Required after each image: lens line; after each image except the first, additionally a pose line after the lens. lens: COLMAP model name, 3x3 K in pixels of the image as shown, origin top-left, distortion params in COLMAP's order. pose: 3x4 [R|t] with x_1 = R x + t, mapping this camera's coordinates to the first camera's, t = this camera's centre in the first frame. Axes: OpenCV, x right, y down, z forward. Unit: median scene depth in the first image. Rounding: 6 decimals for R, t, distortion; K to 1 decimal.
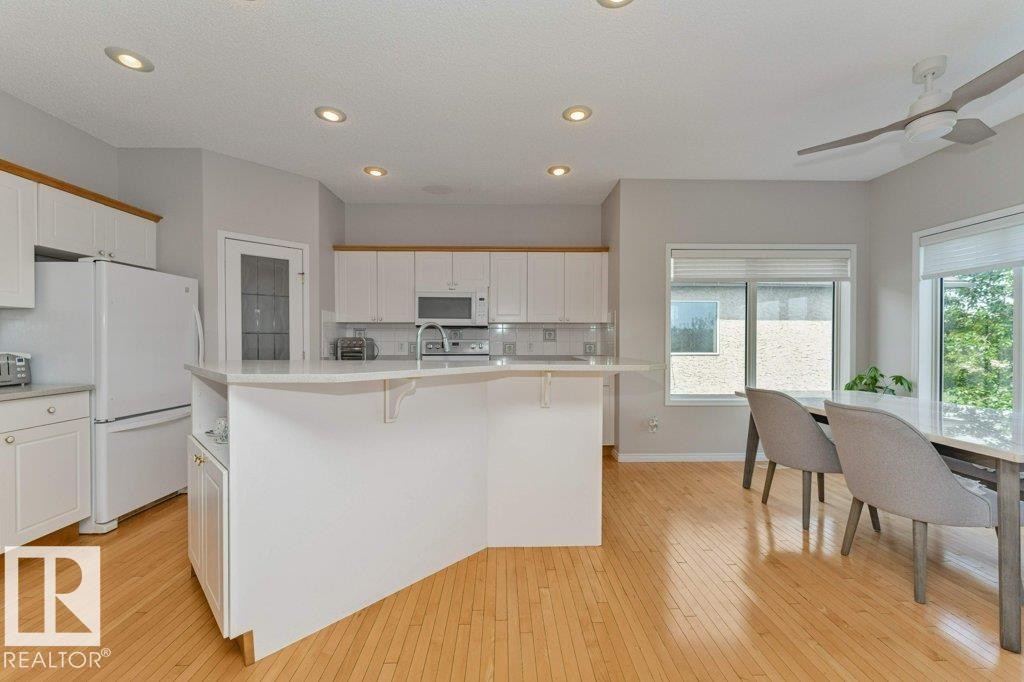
lens RADIAL K [[402.1, 0, 506.6], [0, 402.1, 343.5], [0, 0, 1]] dist [0.000204, 0.000099]
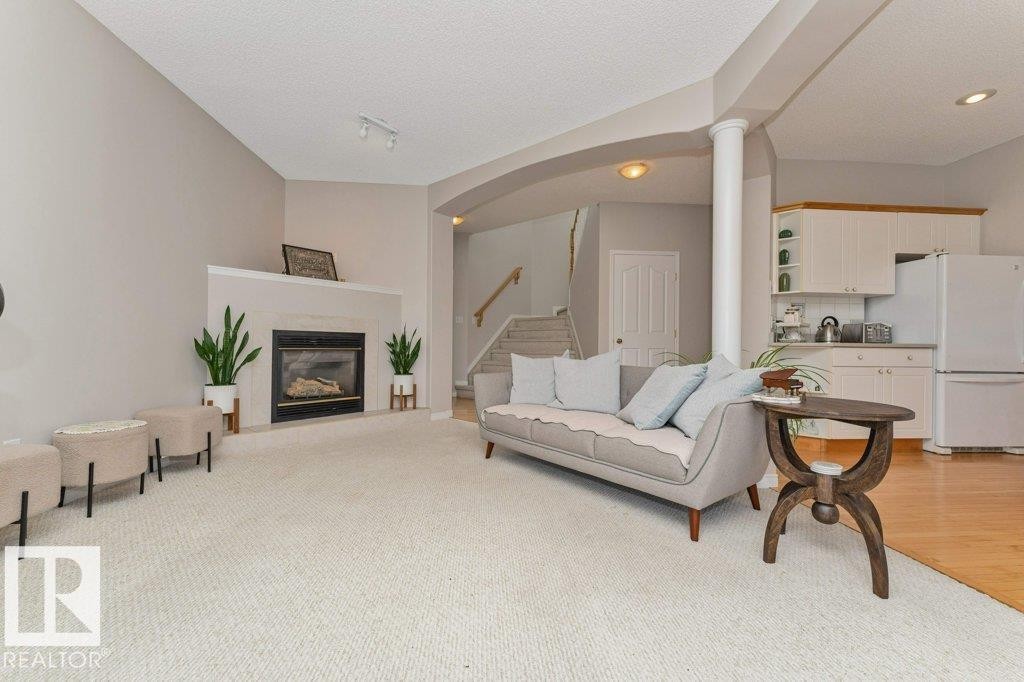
lens RADIAL K [[402.1, 0, 506.6], [0, 402.1, 343.5], [0, 0, 1]] dist [0.000204, 0.000099]
pose [[0.058887, -0.000456, -0.998265, 0.193784], [-0.022328, 0.999749, -0.001774, 0.094759], [0.998015, 0.022394, 0.058862, -0.396041]]
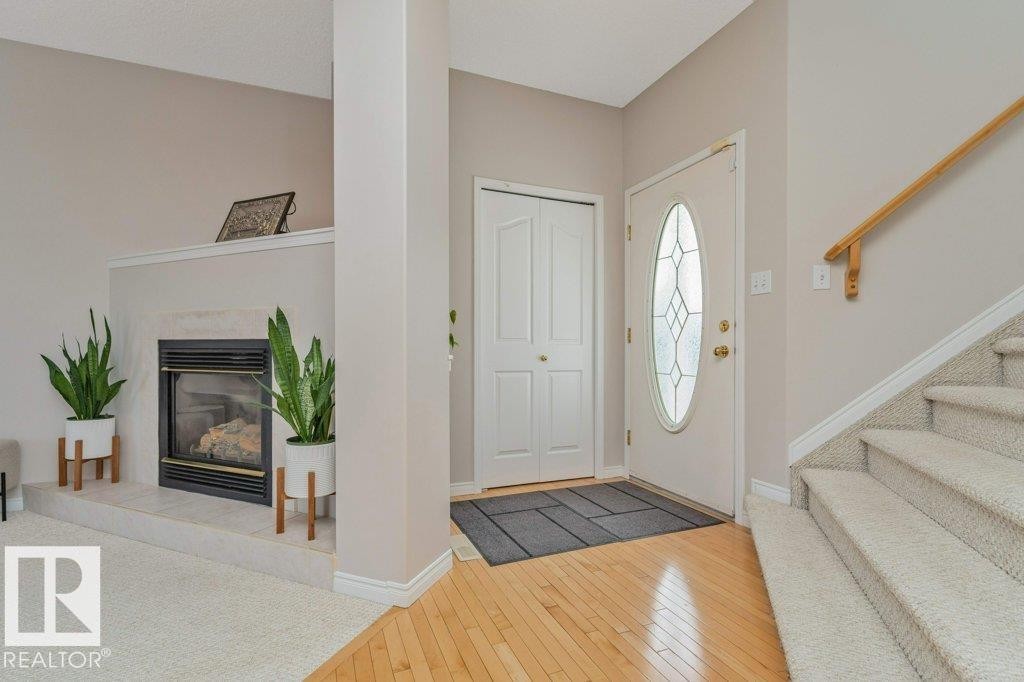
lens RADIAL K [[500.1, 0, 511.8], [0, 500.1, 356.2], [0, 0, 1]] dist [0.000834, 0.000181]
pose [[-0.934510, -0.001413, -0.355934, -1.159739], [-0.007331, 0.999856, 0.015278, 0.080558], [0.355862, 0.016886, -0.934386, 0.044884]]
